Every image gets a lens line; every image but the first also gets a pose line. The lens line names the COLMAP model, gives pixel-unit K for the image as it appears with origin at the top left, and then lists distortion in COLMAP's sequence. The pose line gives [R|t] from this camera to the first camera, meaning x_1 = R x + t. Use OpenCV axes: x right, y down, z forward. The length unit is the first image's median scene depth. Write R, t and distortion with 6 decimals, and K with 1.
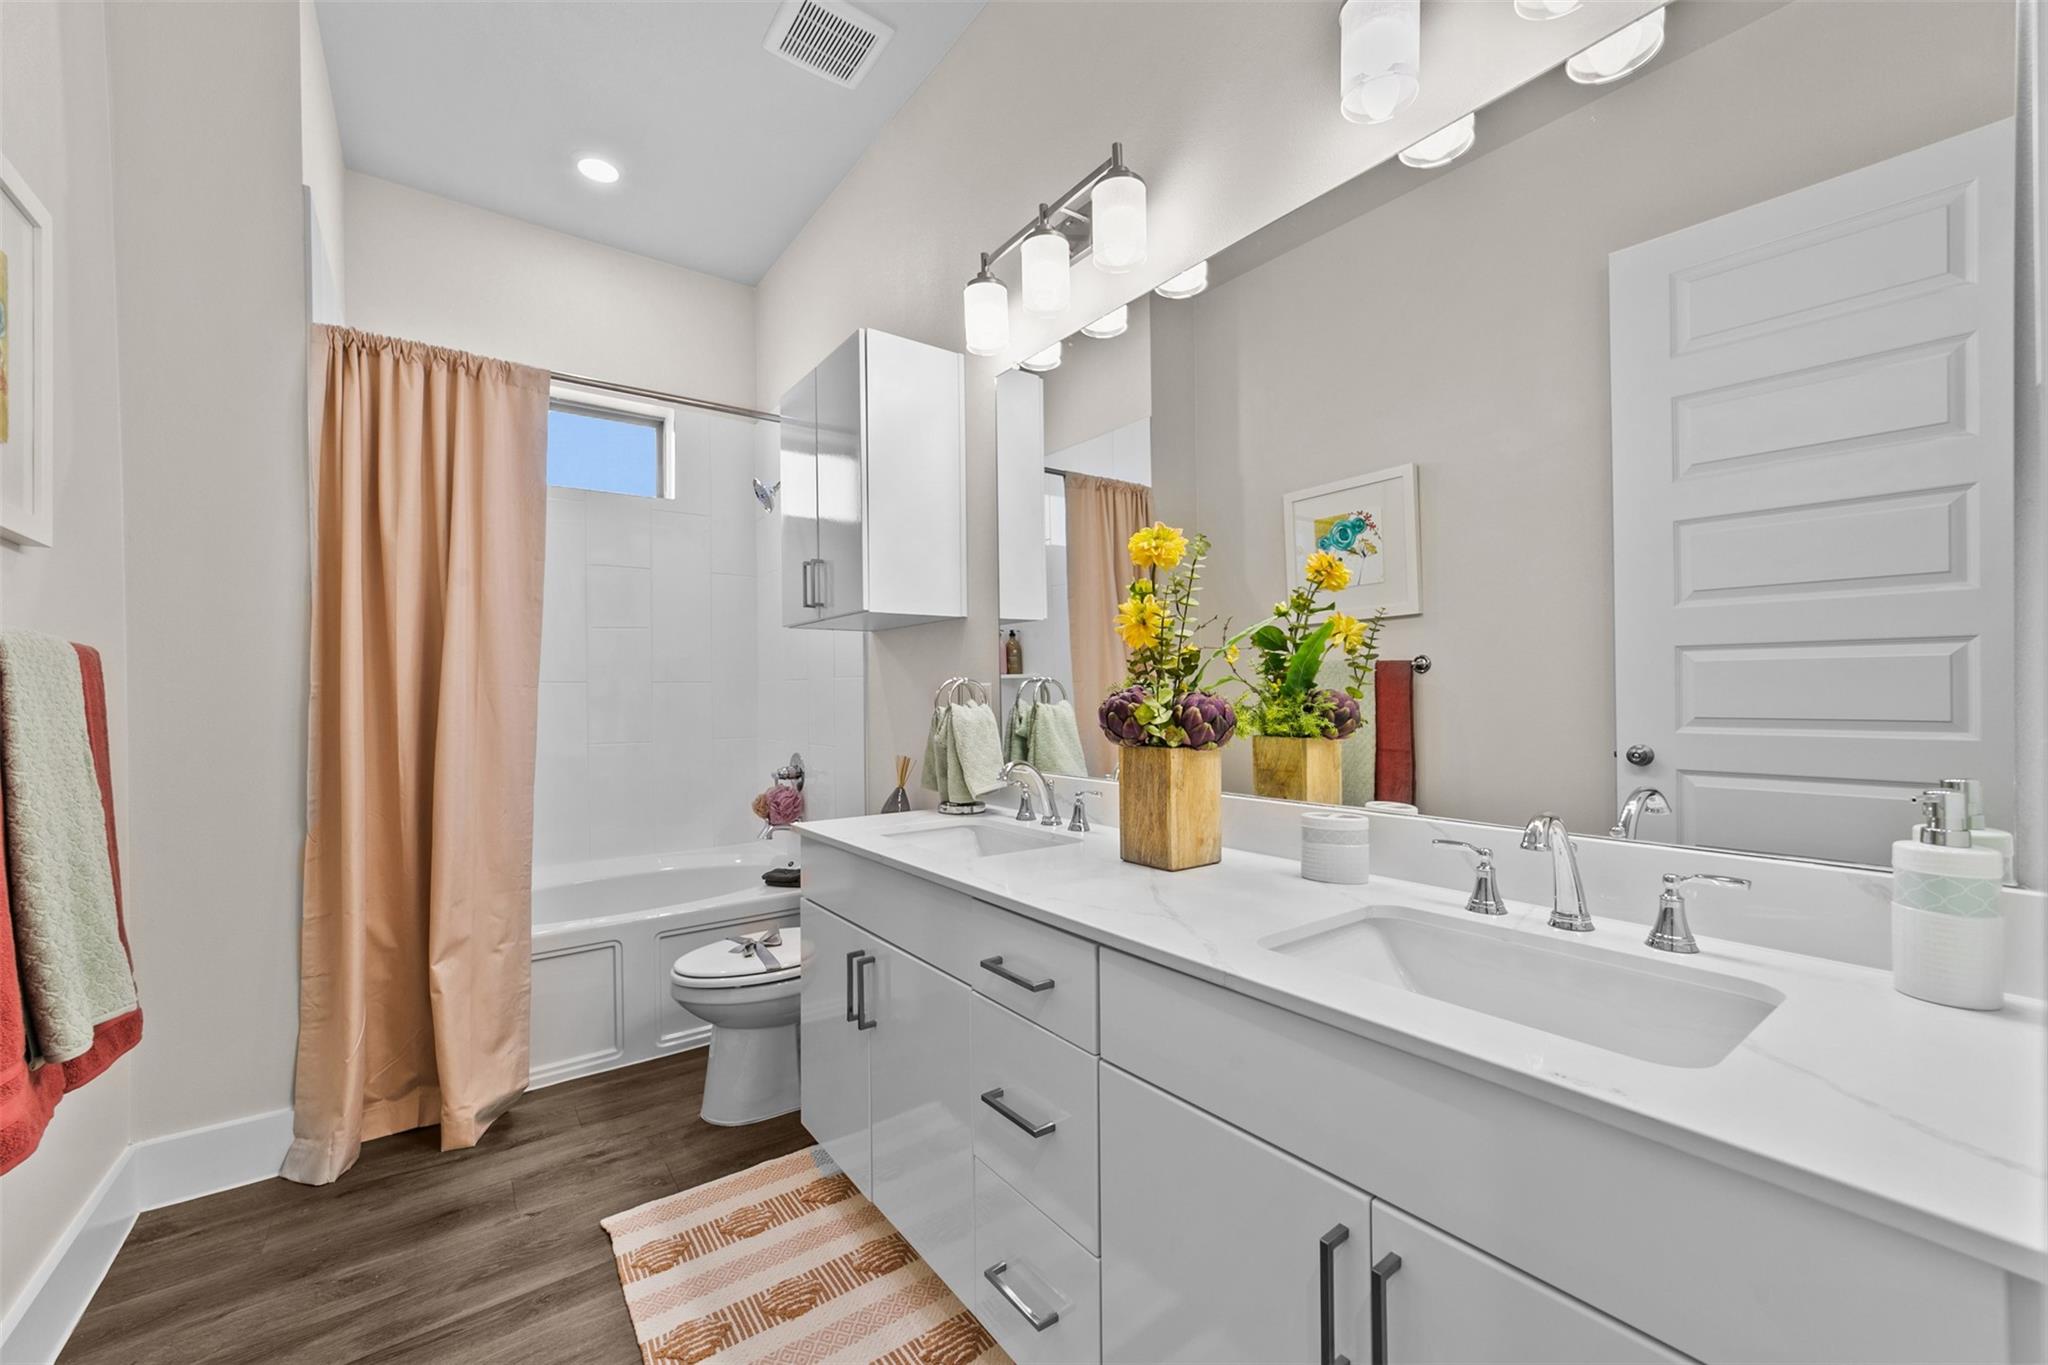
lens RADIAL K [[790.7, 0, 1027.9], [0, 790.7, 676.4], [0, 0, 1]] dist [-0.020490, 0.008611]
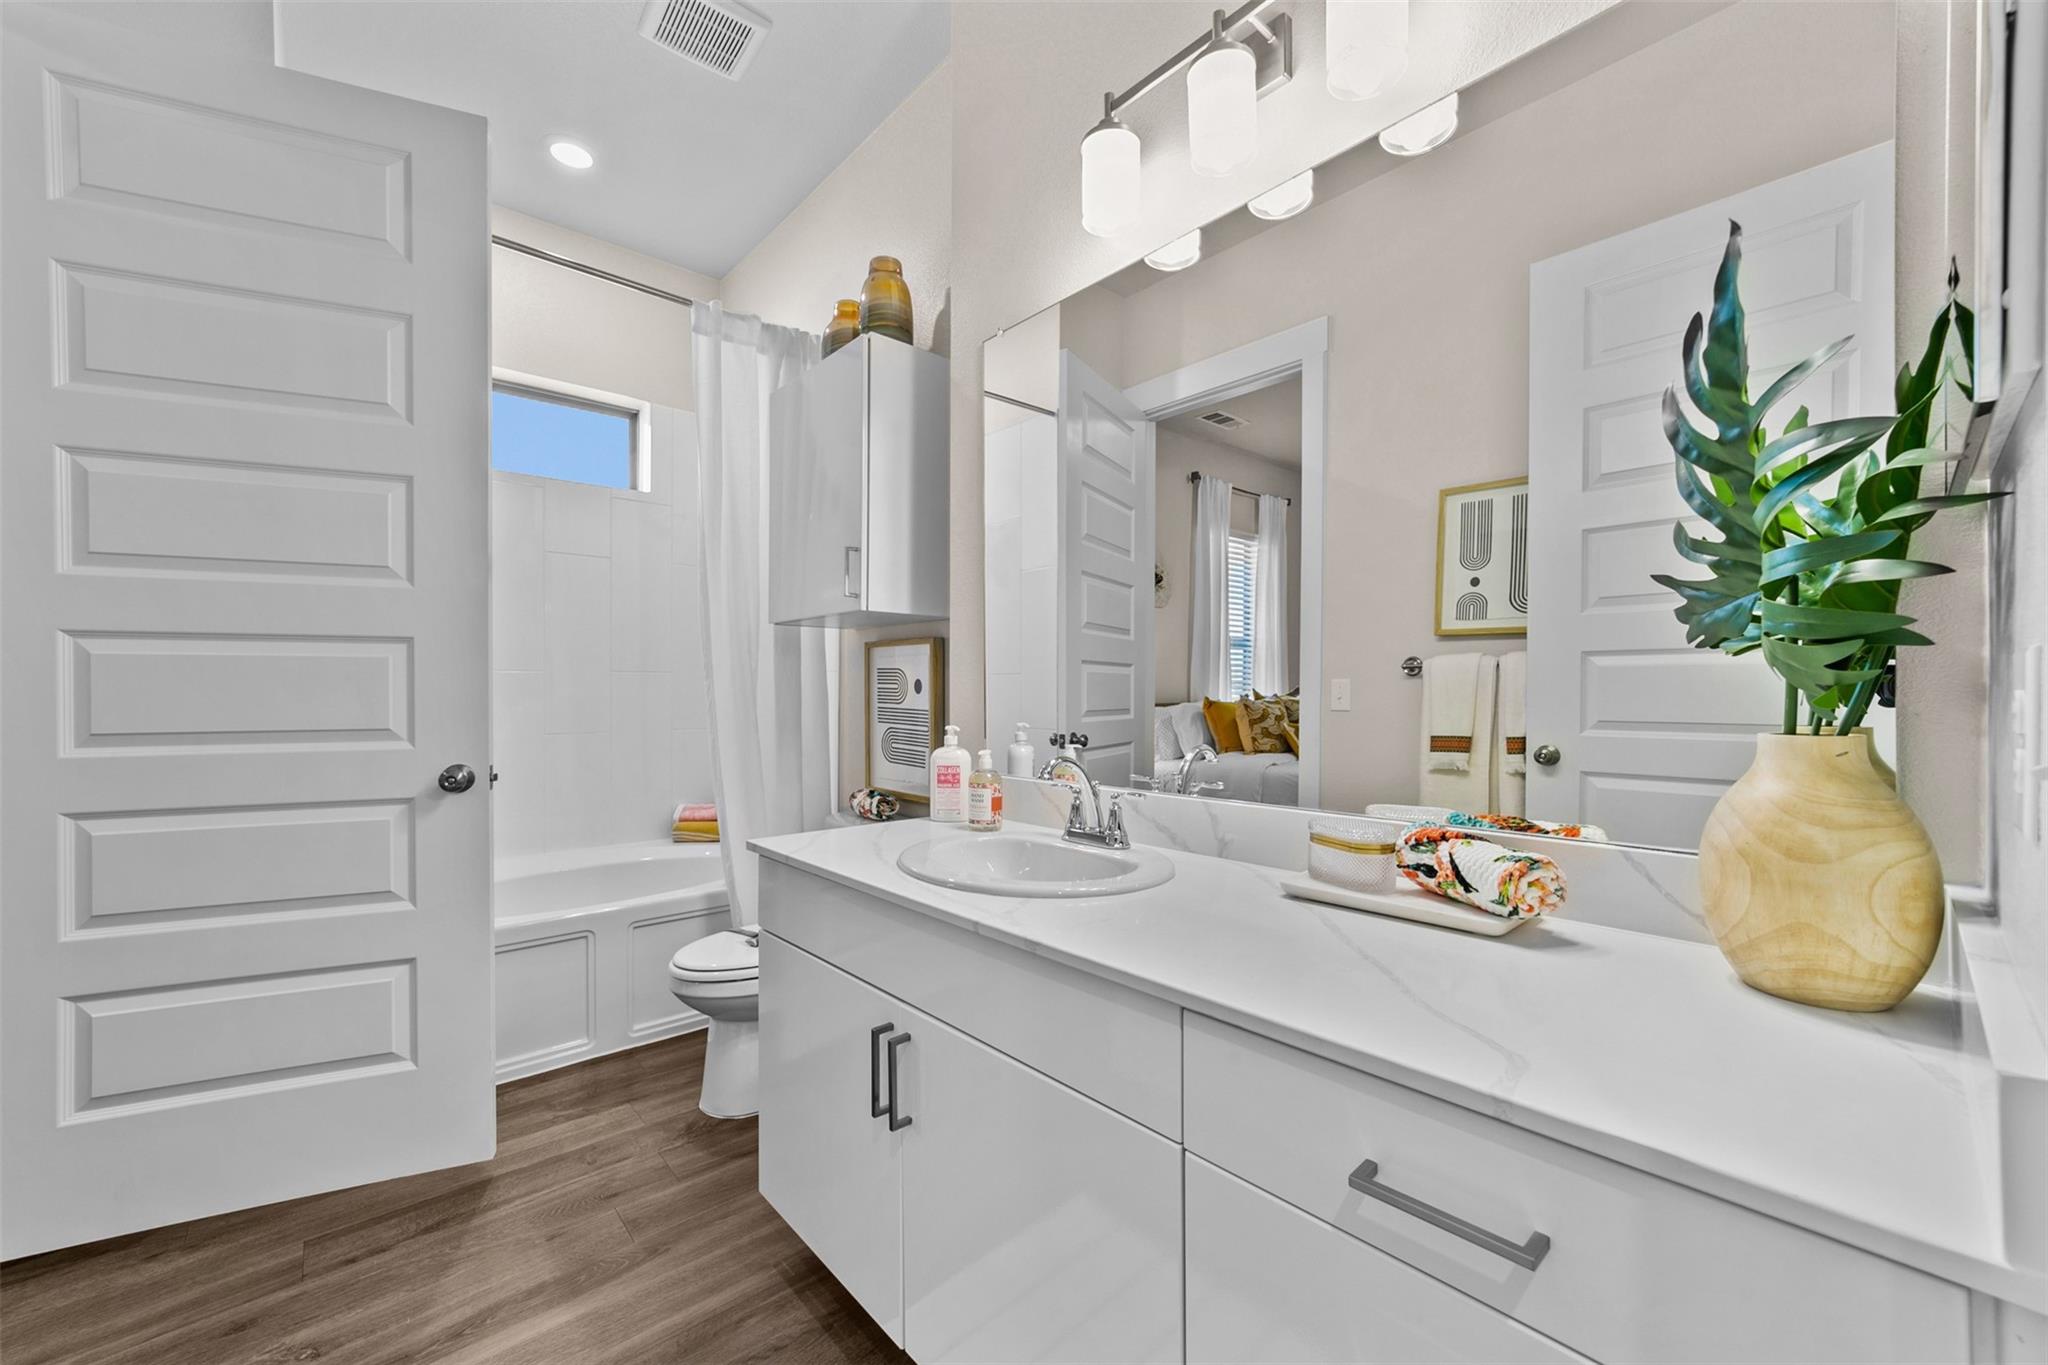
lens RADIAL K [[790.9, 0, 1001.5], [0, 790.9, 692.6], [0, 0, 1]] dist [-0.000167, 0.008604]
pose [[0.996879, 0.011717, 0.078064, -0.169423], [-0.012936, 0.999802, 0.015128, 0.005249], [-0.077871, -0.016091, 0.996834, 0.218954]]
